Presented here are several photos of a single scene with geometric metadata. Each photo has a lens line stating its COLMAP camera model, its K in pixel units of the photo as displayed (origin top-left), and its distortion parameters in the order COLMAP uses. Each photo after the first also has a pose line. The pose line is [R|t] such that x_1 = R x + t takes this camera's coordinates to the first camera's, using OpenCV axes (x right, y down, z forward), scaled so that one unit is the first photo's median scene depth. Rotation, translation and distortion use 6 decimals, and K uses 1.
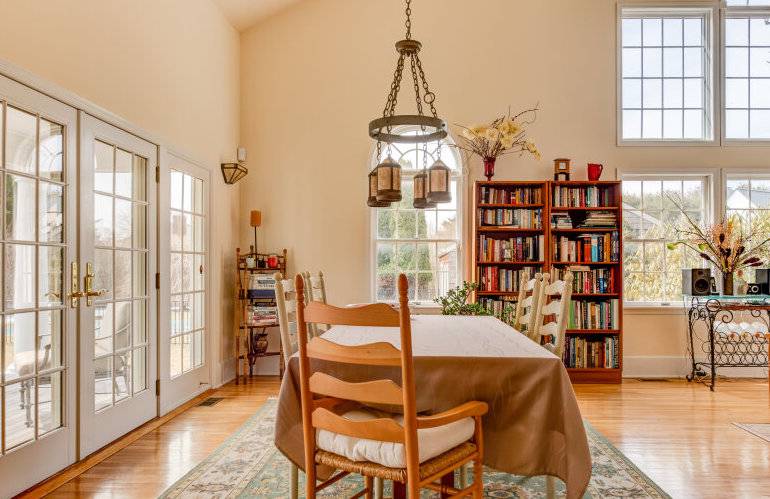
lens RADIAL K [[589.7, 0, 403.5], [0, 589.7, 263.2], [0, 0, 1]] dist [-0.000938, -0.002878]
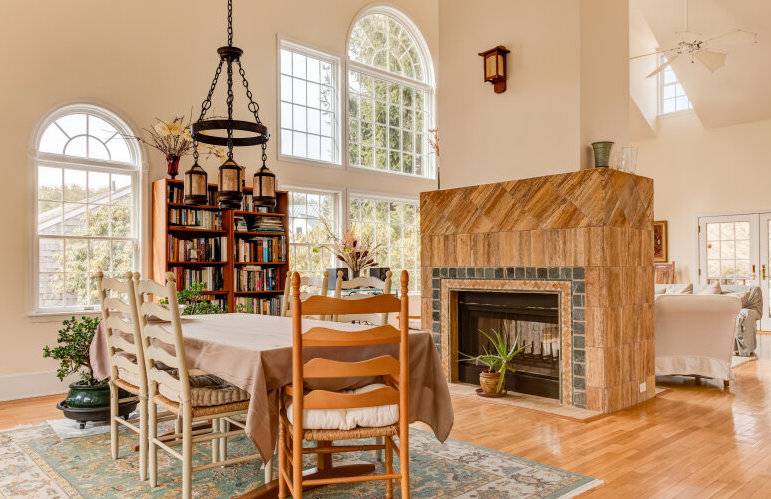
lens RADIAL K [[611.7, 0, 384.4], [0, 611.7, 264.0], [0, 0, 1]] dist [-0.000033, 0.002822]
pose [[0.698539, 0.002425, 0.715568, -0.341955], [-0.002038, 0.999997, -0.001400, 0.002074], [-0.715569, -0.000480, 0.698542, 0.035094]]
